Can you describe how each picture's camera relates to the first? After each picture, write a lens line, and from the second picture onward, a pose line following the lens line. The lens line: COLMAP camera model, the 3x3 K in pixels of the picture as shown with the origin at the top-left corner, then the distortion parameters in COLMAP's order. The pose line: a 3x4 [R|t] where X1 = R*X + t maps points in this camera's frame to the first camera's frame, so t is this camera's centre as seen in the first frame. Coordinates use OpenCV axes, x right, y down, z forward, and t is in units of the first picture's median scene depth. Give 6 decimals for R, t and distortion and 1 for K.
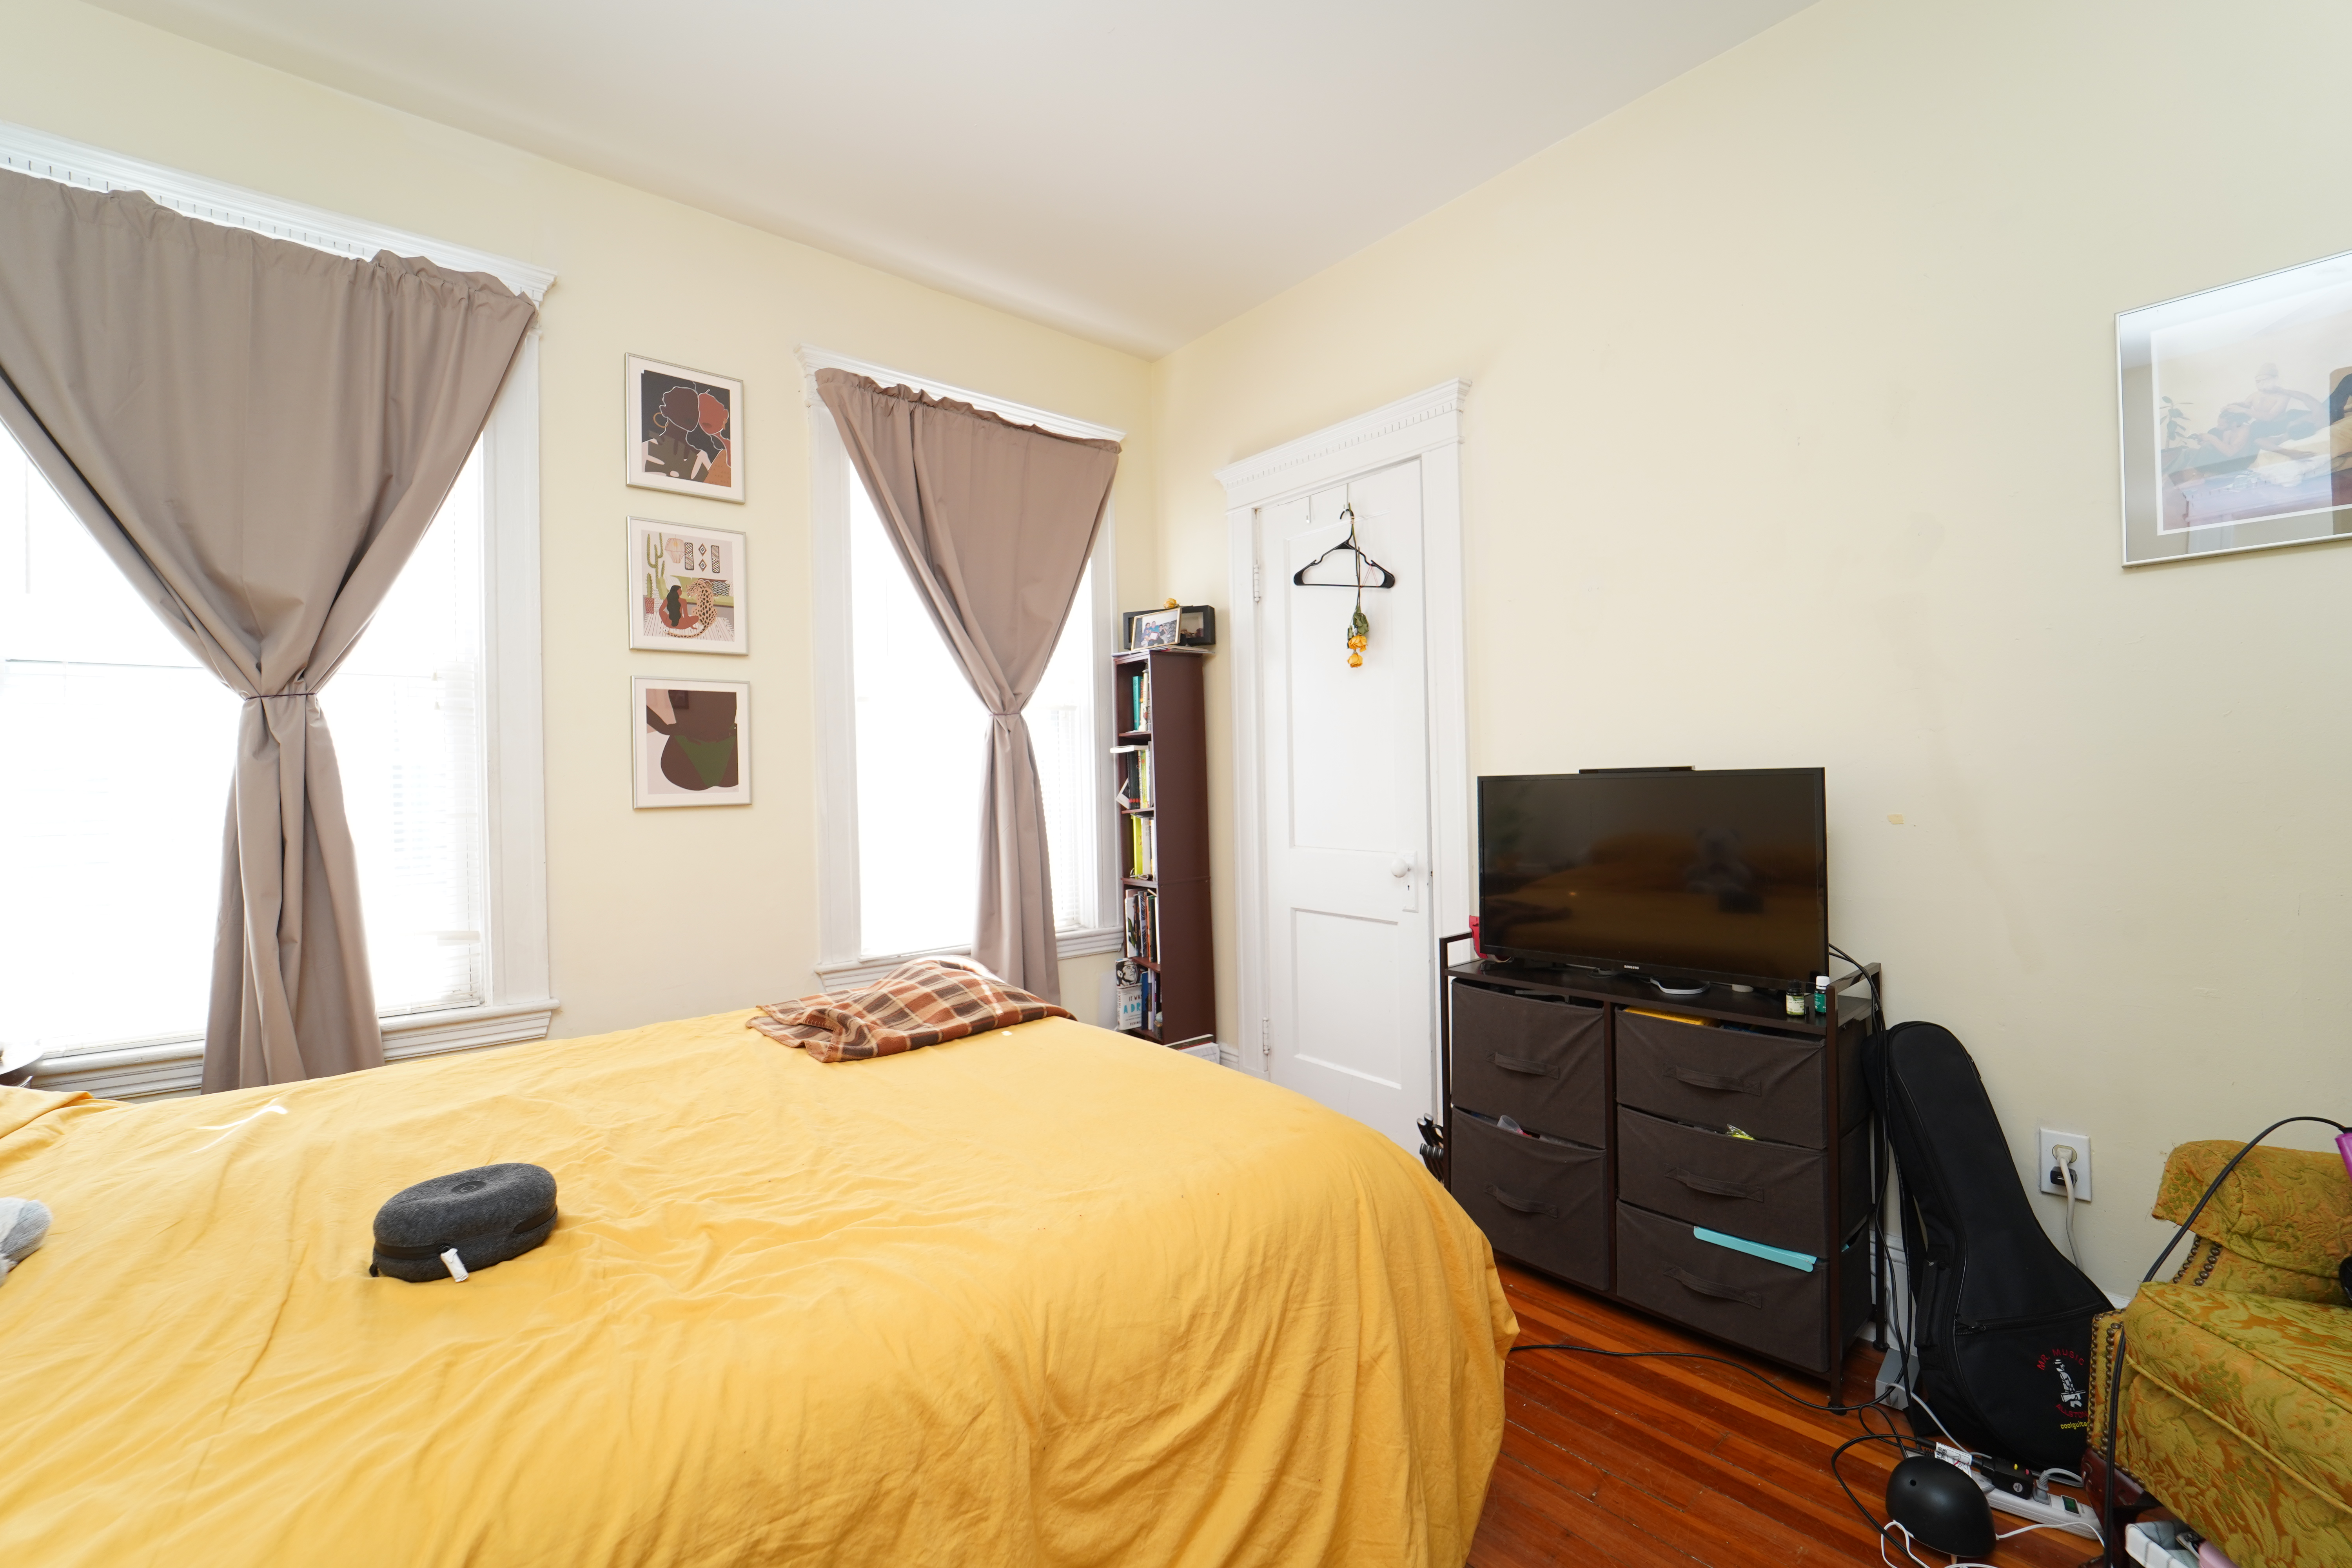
lens RADIAL K [[960.1, 0, 1189.9], [0, 960.1, 778.9], [0, 0, 1]] dist [-0.020952, -0.002575]
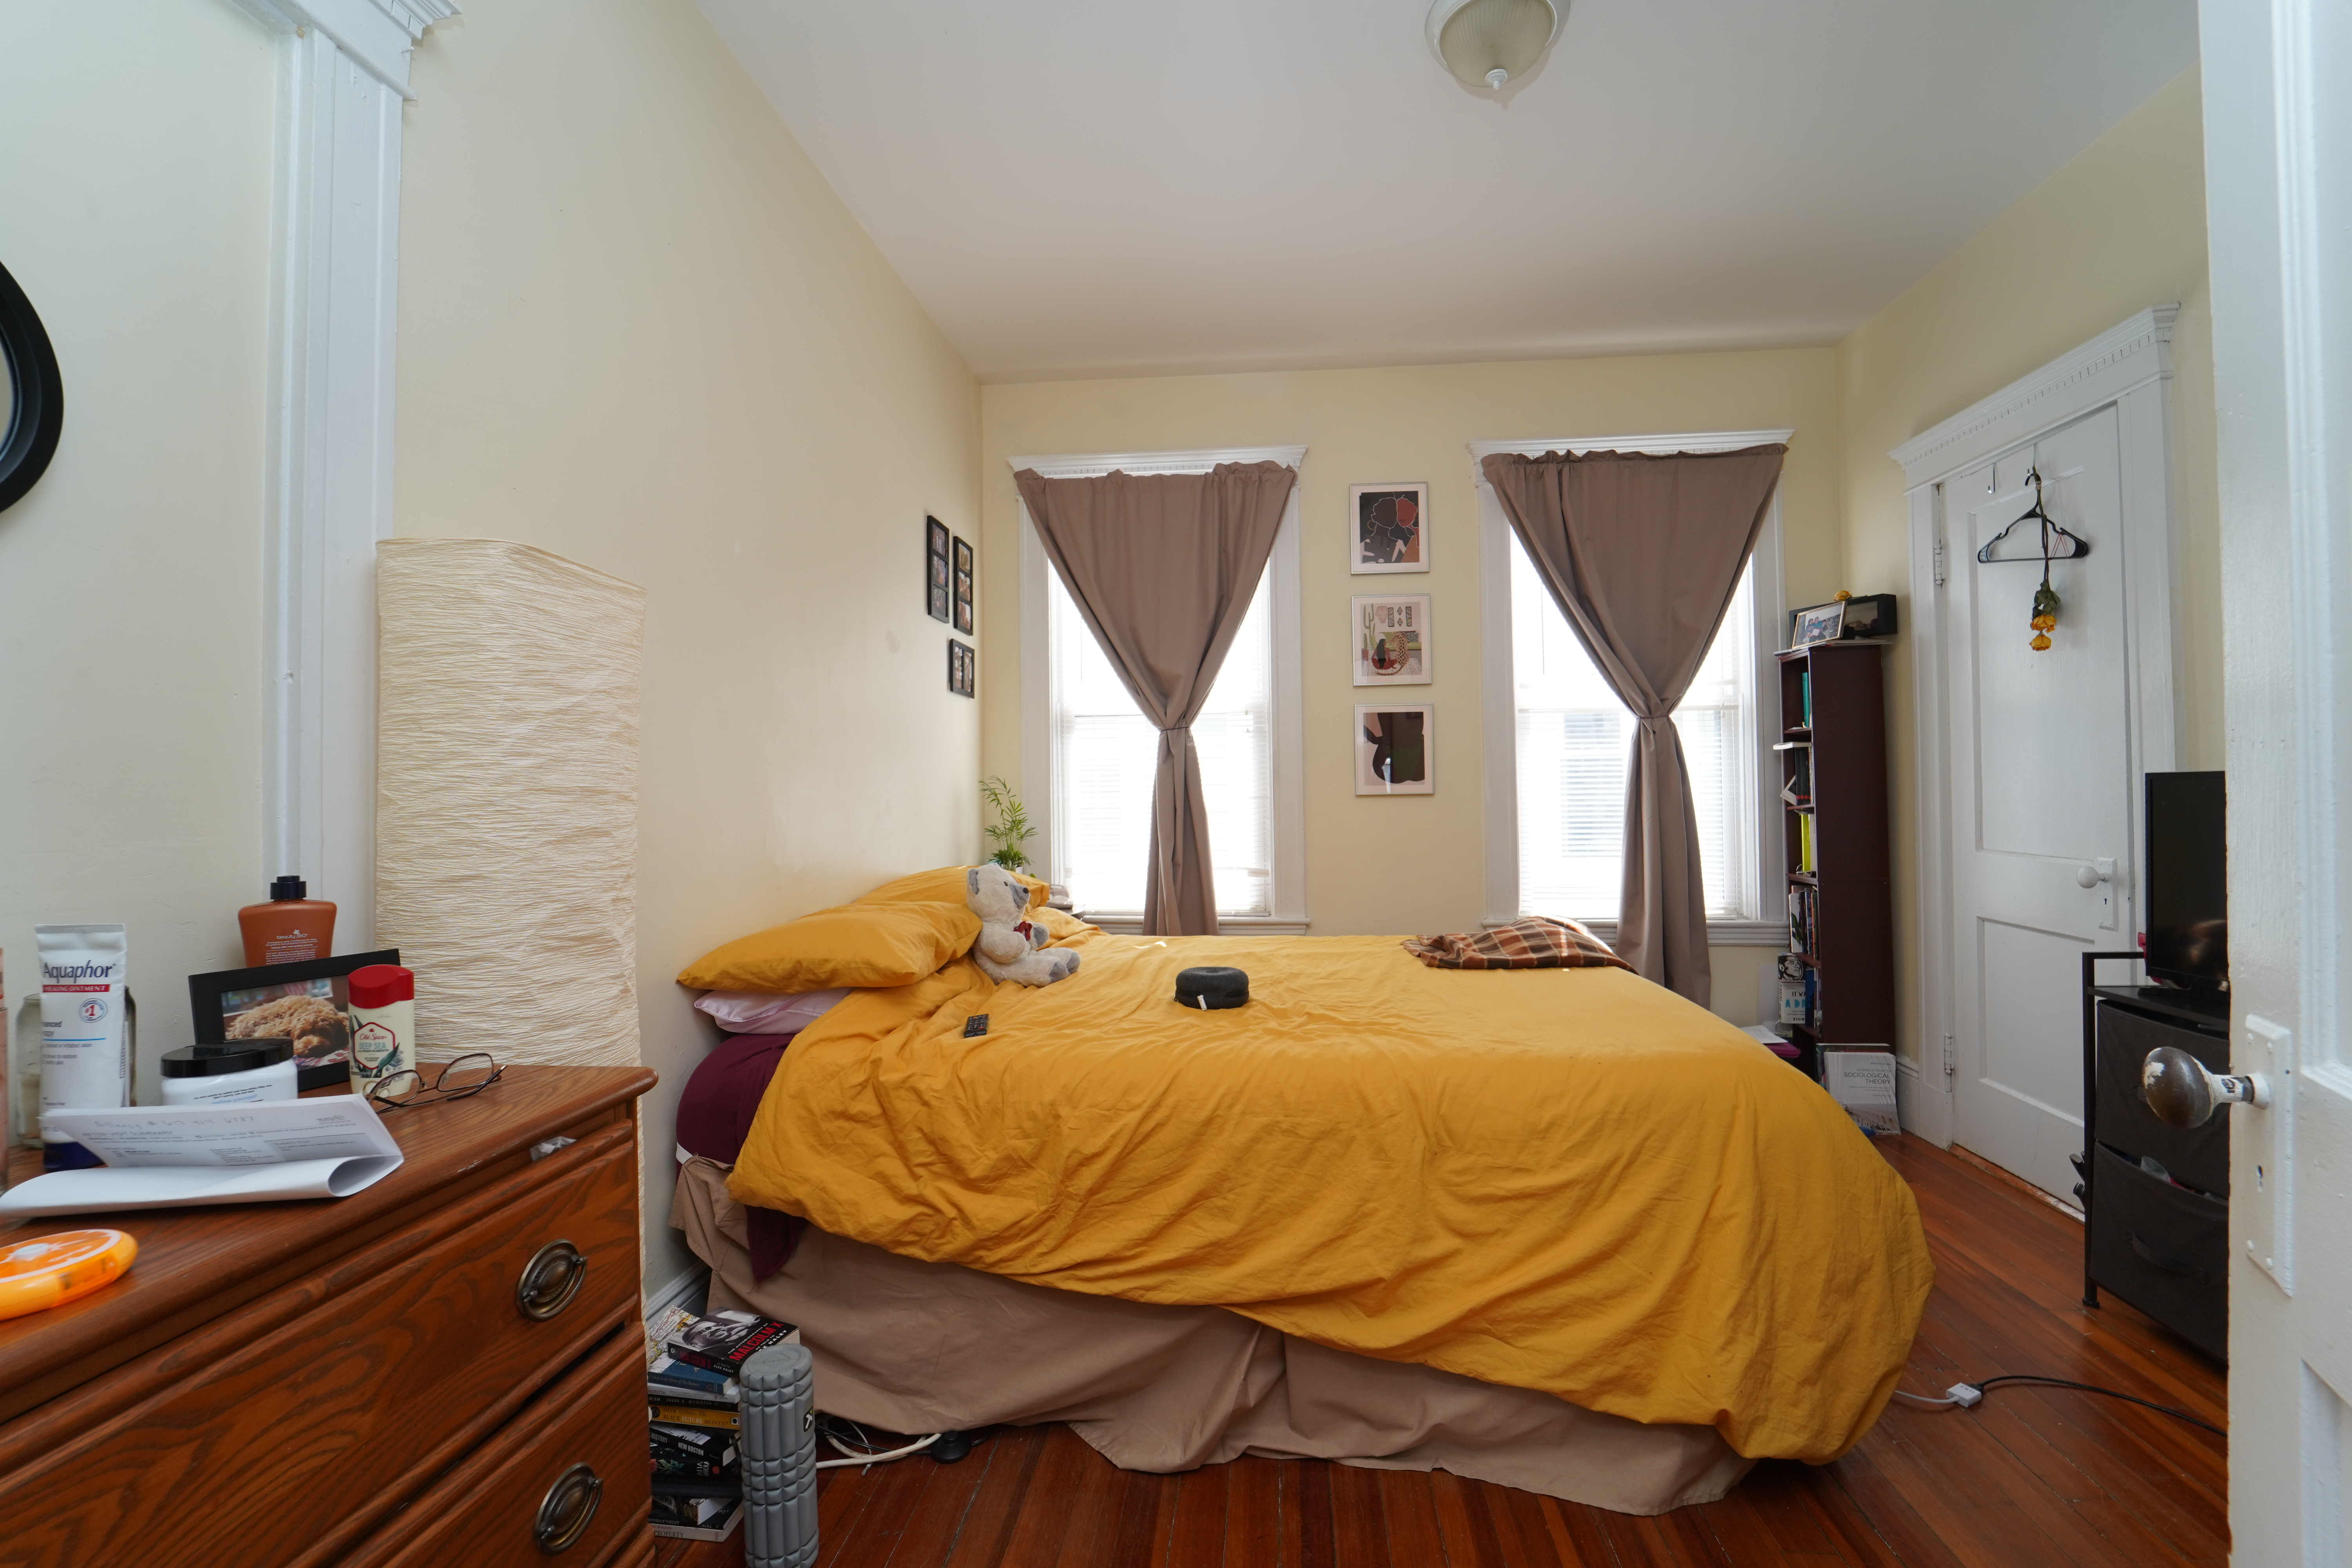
lens RADIAL K [[960.1, 0, 1189.9], [0, 960.1, 778.9], [0, 0, 1]] dist [-0.020952, -0.002575]
pose [[0.697262, 0.003485, -0.716808, 0.282215], [-0.000695, 0.999991, 0.004186, -0.000099], [0.716816, -0.002421, 0.697258, -0.200352]]
